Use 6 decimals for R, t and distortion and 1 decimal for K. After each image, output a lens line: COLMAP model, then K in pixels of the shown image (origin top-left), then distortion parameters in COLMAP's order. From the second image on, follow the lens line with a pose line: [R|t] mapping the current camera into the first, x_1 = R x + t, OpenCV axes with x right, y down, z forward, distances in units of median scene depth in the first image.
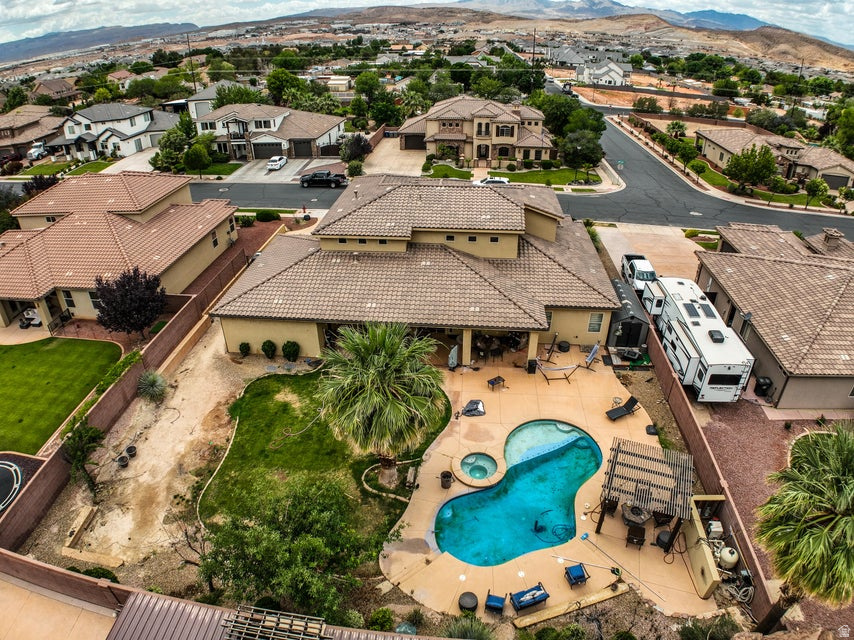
lens RADIAL K [[532.2, 0, 424.5], [0, 532.2, 308.7], [0, 0, 1]] dist [-0.177859, 0.024986]
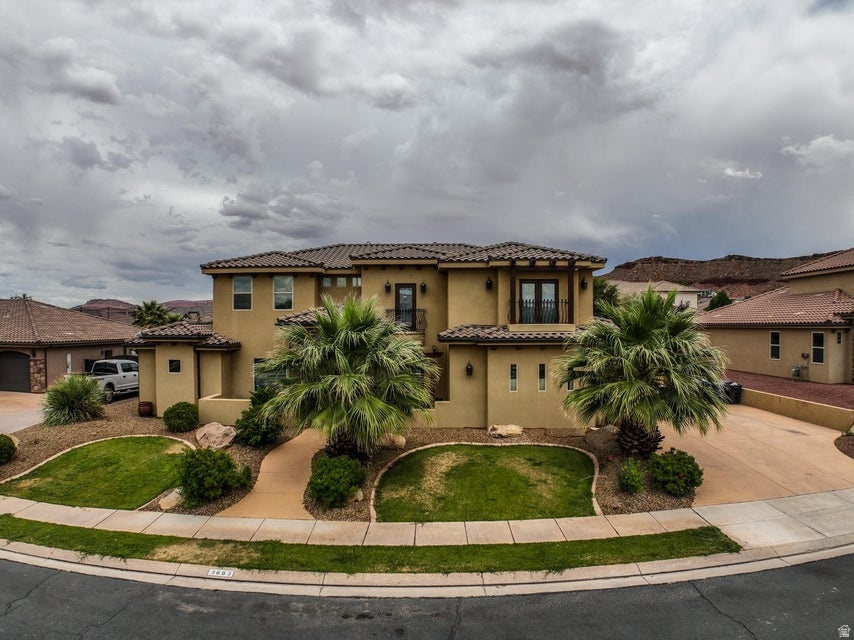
lens RADIAL K [[532.2, 0, 426.6], [0, 532.2, 303.5], [0, 0, 1]] dist [-0.177859, 0.024986]
pose [[-0.995050, 0.011969, -0.098651, 0.082948], [-0.034608, 0.888836, 0.456917, -0.555455], [0.093153, 0.458070, -0.884022, 1.869951]]
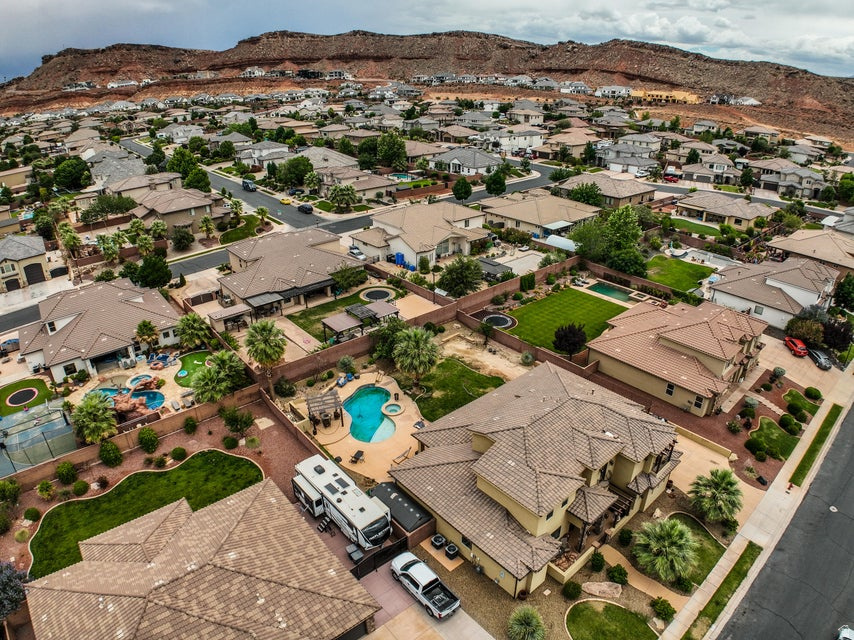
lens RADIAL K [[532.2, 0, 420.6], [0, 532.2, 301.3], [0, 0, 1]] dist [-0.177859, 0.024986]
pose [[-0.701439, 0.304814, -0.644261, 1.017532], [-0.331817, 0.660336, 0.673686, -1.201050], [0.630778, 0.686327, -0.362043, 1.171890]]
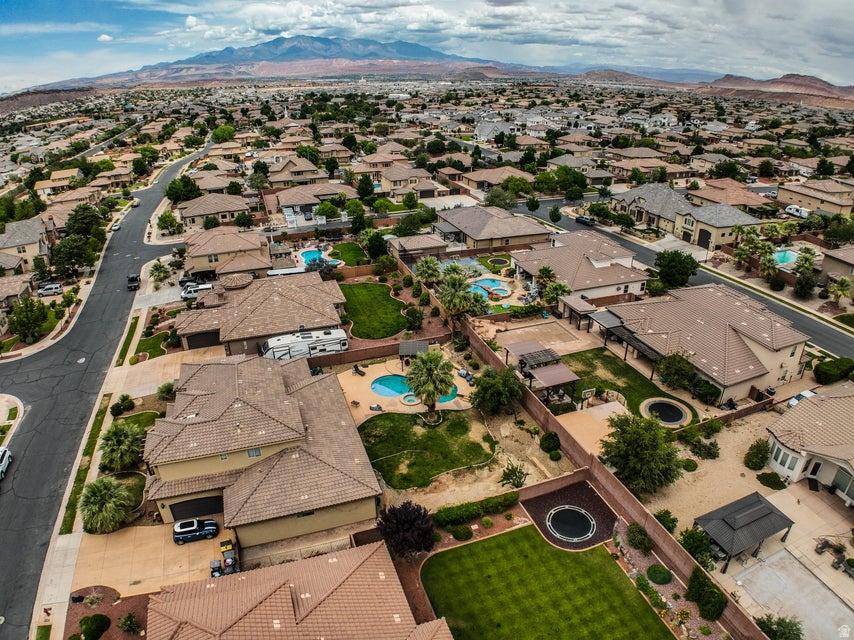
lens RADIAL K [[532.2, 0, 427.3], [0, 532.2, 314.4], [0, 0, 1]] dist [-0.177859, 0.024986]
pose [[-0.428397, -0.371965, 0.823479, -1.321716], [0.451874, 0.701008, 0.551722, -0.947743], [-0.782487, 0.608465, -0.132229, 0.755531]]
